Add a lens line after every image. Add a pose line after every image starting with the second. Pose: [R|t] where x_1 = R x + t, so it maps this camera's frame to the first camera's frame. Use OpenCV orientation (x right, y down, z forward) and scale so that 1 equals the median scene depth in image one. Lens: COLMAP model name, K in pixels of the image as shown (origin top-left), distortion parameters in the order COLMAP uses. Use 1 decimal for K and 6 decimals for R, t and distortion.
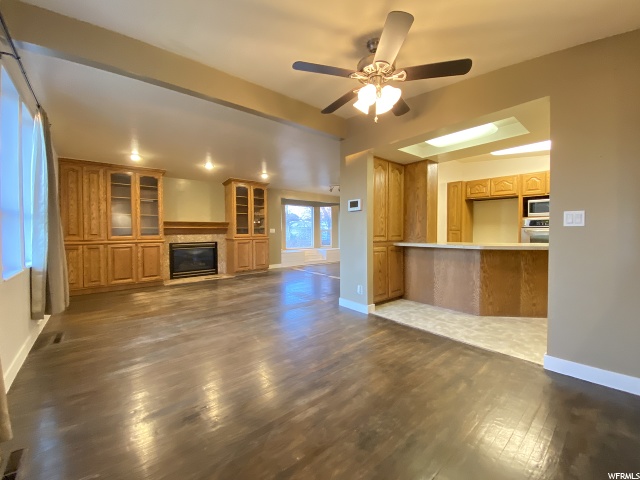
lens RADIAL K [[255.1, 0, 316.6], [0, 255.1, 234.5], [0, 0, 1]] dist [0.000495, 0.000001]
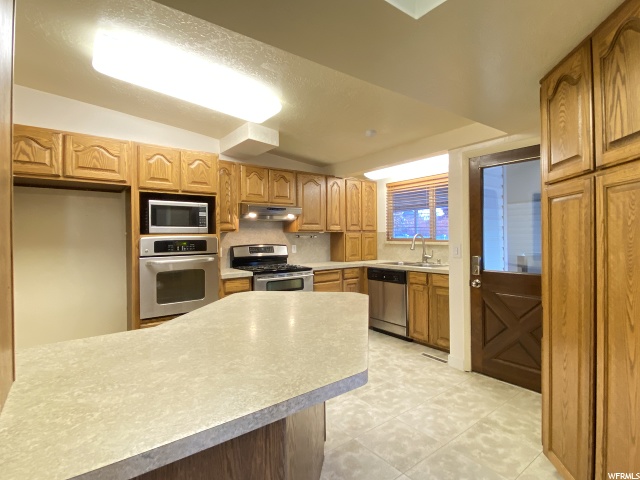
lens RADIAL K [[328.0, 0, 320.7], [0, 328.0, 237.2], [0, 0, 1]] dist [0.013799, -0.006418]
pose [[0.017107, 0.004270, 0.999845, 0.189814], [0.027372, 0.999614, -0.004738, -0.046611], [-0.999479, 0.027449, 0.016984, 0.611163]]
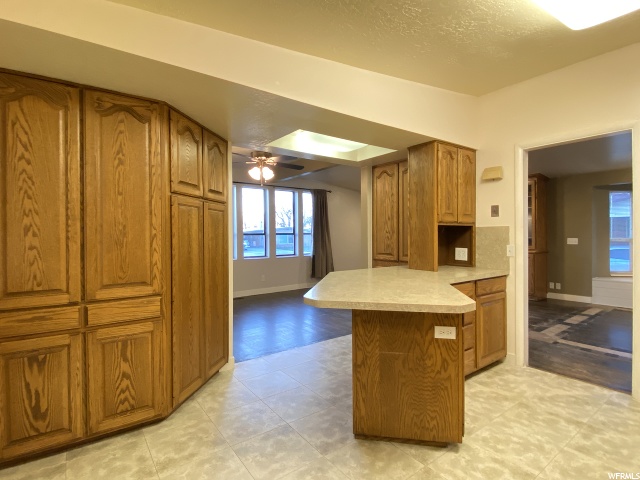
lens RADIAL K [[328.0, 0, 318.9], [0, 328.0, 237.2], [0, 0, 1]] dist [0.013799, -0.006418]
pose [[-0.036105, 0.014653, -0.999241, 0.996741], [-0.011202, 0.999824, 0.015066, -0.045719], [0.999285, 0.011738, -0.035934, 0.588574]]
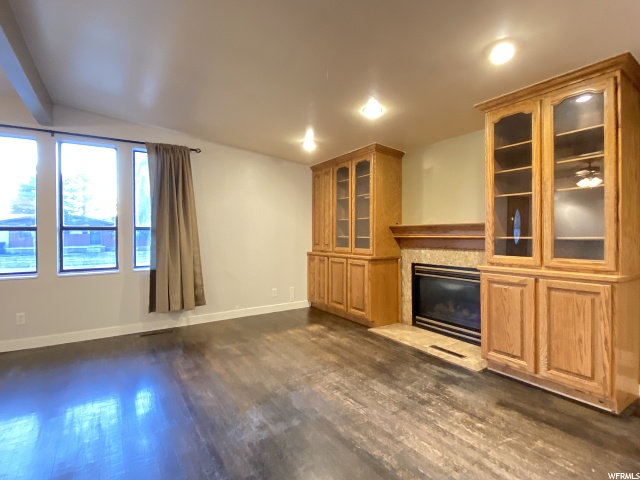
lens RADIAL K [[328.0, 0, 321.2], [0, 328.0, 239.1], [0, 0, 1]] dist [0.013799, -0.006418]
pose [[-0.117680, 0.012522, -0.992973, 0.219616], [-0.017971, 0.999730, 0.014737, -0.031546], [0.992889, 0.019579, -0.117423, 1.015351]]
